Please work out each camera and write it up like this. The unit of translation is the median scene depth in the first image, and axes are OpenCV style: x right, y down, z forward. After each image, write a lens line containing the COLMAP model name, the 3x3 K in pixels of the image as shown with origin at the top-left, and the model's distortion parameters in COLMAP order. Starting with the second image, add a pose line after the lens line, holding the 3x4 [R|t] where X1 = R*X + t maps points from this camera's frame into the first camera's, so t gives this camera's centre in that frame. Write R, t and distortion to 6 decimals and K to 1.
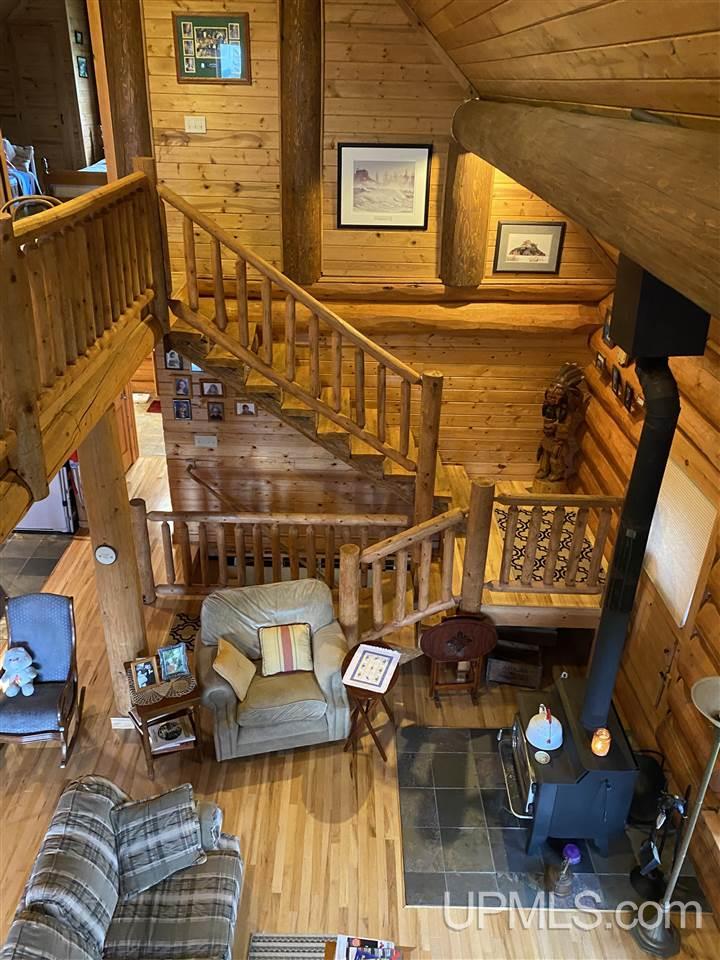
lens RADIAL K [[752.8, 0, 352.1], [0, 752.8, 465.9], [0, 0, 1]] dist [0.027699, -0.023246]
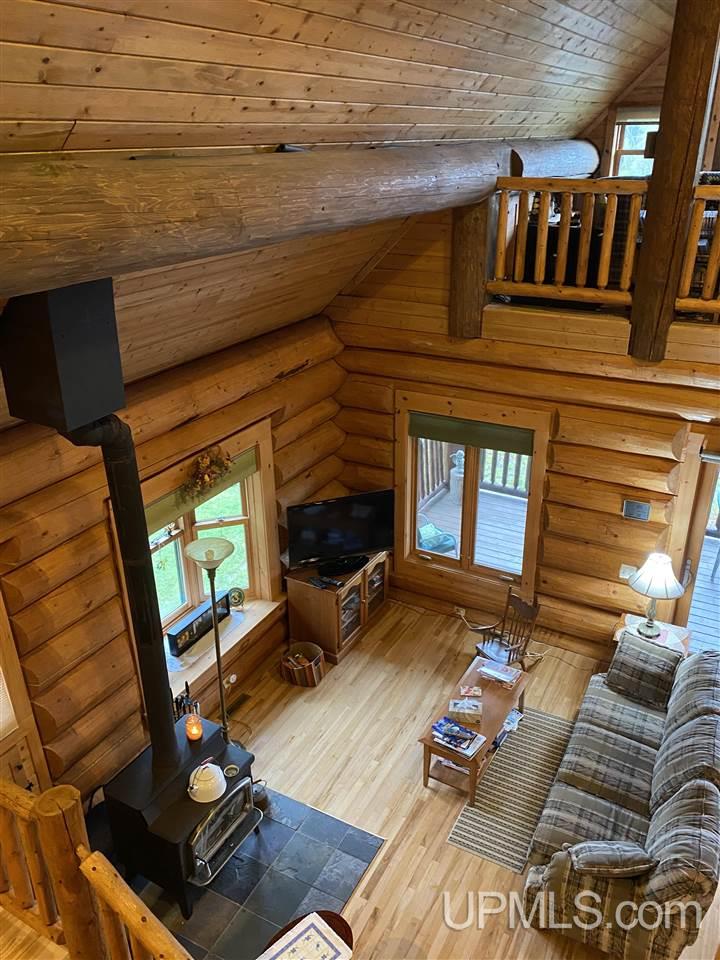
lens RADIAL K [[752.8, 0, 356.6], [0, 752.8, 478.9], [0, 0, 1]] dist [0.027699, -0.023246]
pose [[-0.877374, -0.209744, 0.431534, -0.269043], [0.210026, 0.640762, 0.738453, -0.617160], [-0.431397, 0.738533, -0.518137, 1.204602]]
